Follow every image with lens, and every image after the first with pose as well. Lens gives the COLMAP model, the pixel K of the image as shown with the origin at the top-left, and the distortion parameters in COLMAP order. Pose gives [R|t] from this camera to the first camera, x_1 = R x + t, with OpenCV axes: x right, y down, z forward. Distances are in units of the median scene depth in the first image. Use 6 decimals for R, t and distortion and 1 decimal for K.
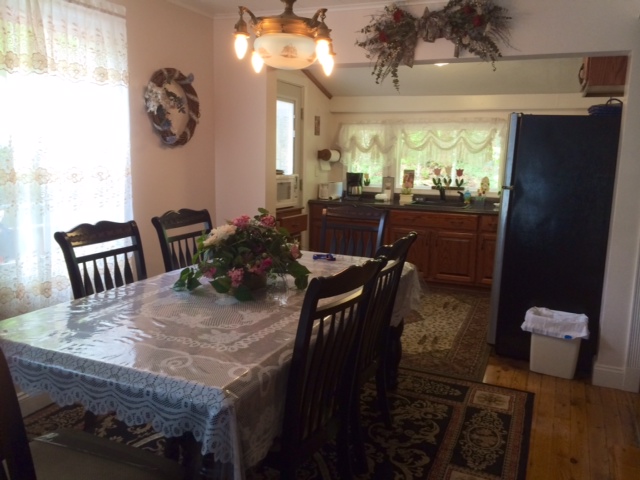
lens RADIAL K [[544.5, 0, 321.0], [0, 544.5, 235.9], [0, 0, 1]] dist [0.080969, -0.110166]
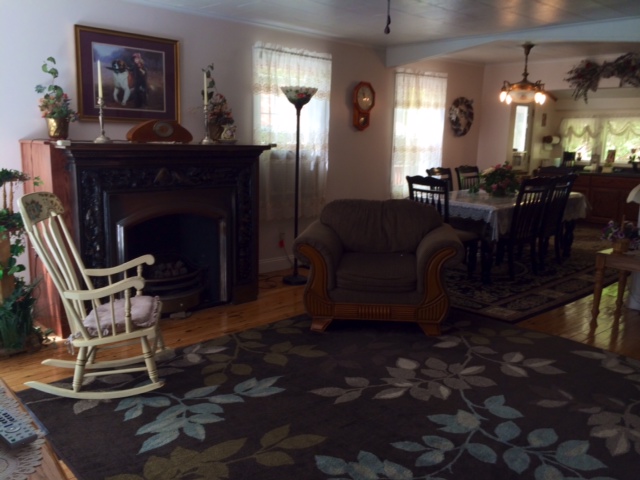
lens RADIAL K [[552.2, 0, 319.1], [0, 552.2, 235.2], [0, 0, 1]] dist [0.074971, -0.090915]
pose [[0.917707, 0.064658, -0.391960, 0.077298], [-0.056375, 0.997877, 0.032618, 0.159038], [0.393237, -0.007837, 0.919404, -1.054641]]
